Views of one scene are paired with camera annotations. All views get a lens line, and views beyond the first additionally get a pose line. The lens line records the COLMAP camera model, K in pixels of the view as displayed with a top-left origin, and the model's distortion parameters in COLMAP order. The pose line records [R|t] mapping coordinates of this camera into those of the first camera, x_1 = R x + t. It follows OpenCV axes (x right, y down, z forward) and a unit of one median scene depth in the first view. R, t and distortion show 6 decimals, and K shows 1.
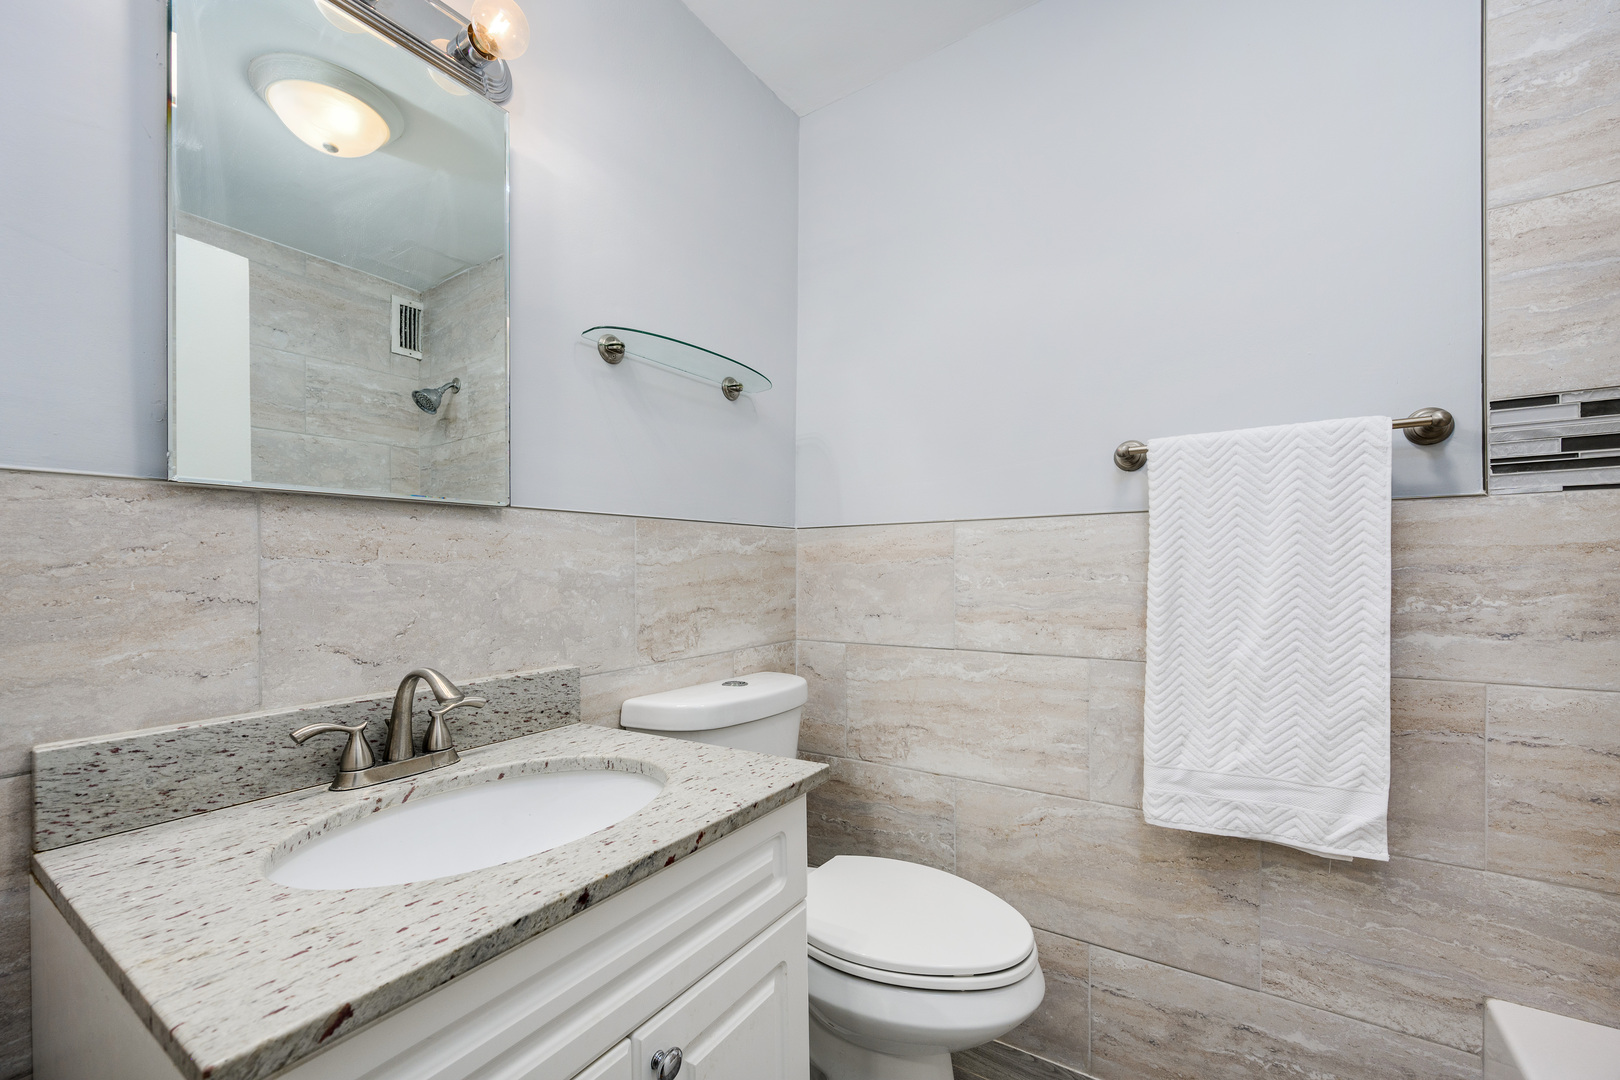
lens RADIAL K [[664.2, 0, 809.6], [0, 664.2, 551.1], [0, 0, 1]] dist [-0.002417, 0.001293]
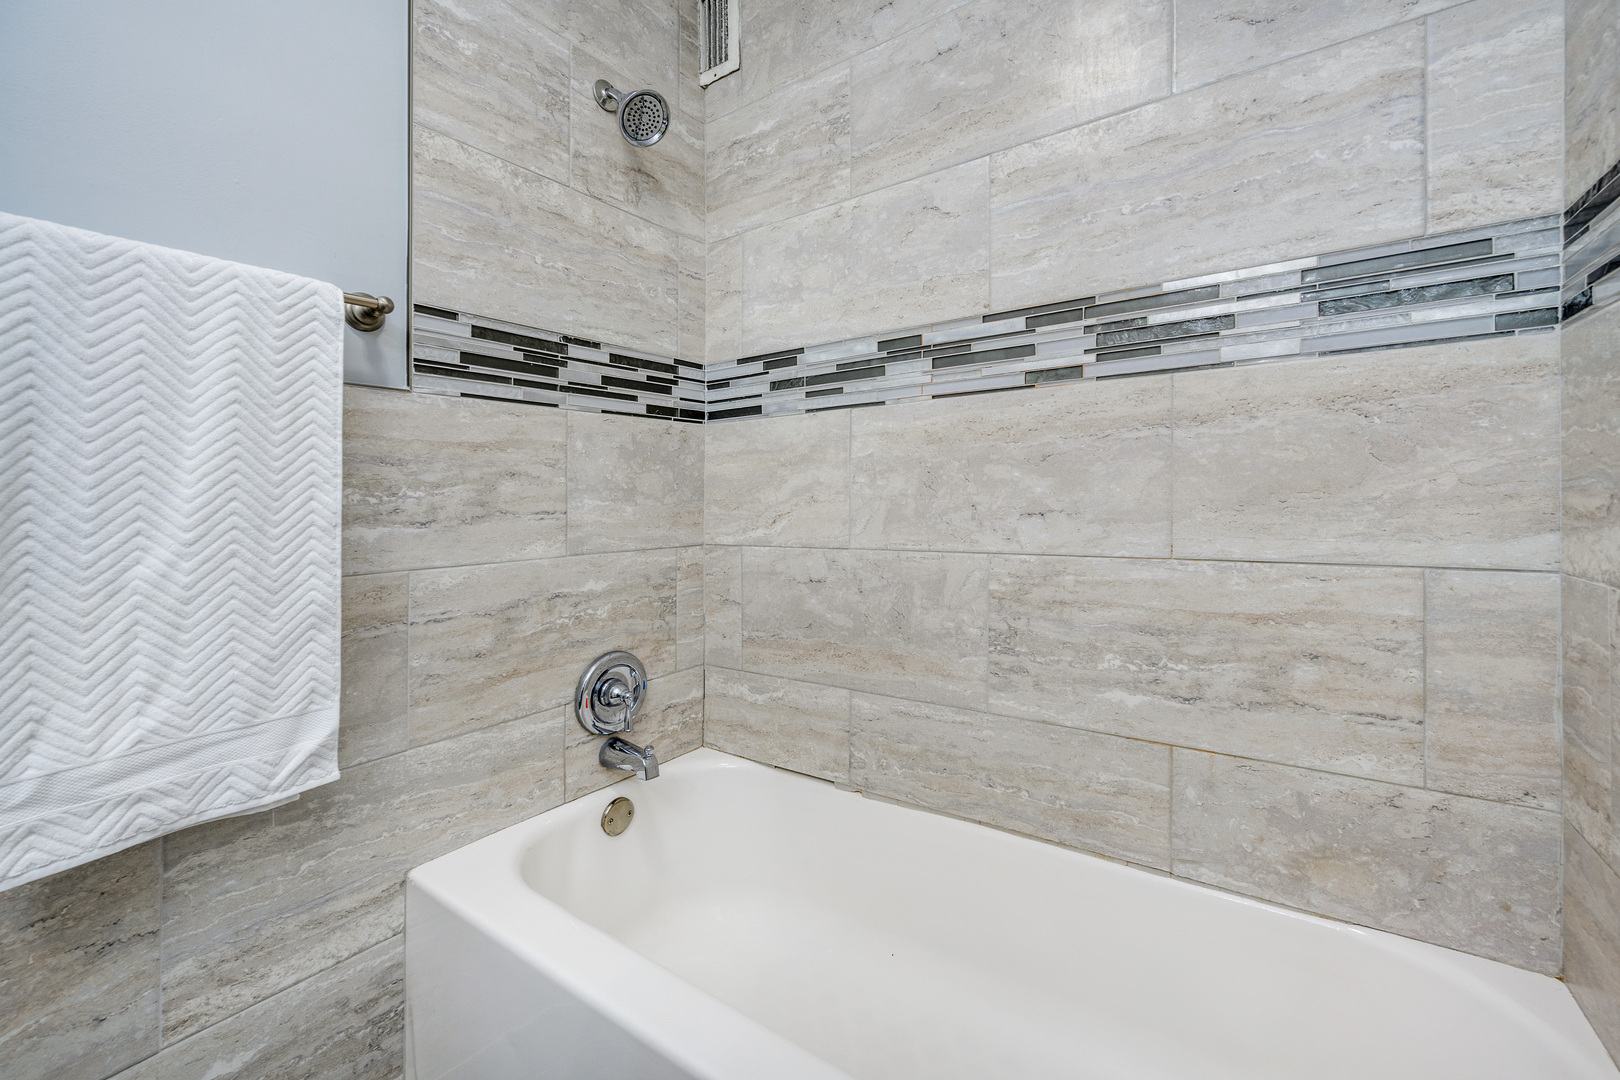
lens RADIAL K [[664.2, 0, 802.1], [0, 664.2, 500.3], [0, 0, 1]] dist [-0.002417, 0.001293]
pose [[0.046696, 0.011424, 0.998844, 0.001805], [-0.004895, 0.999925, -0.011208, 0.094890], [-0.998897, -0.004366, 0.046749, 0.324435]]
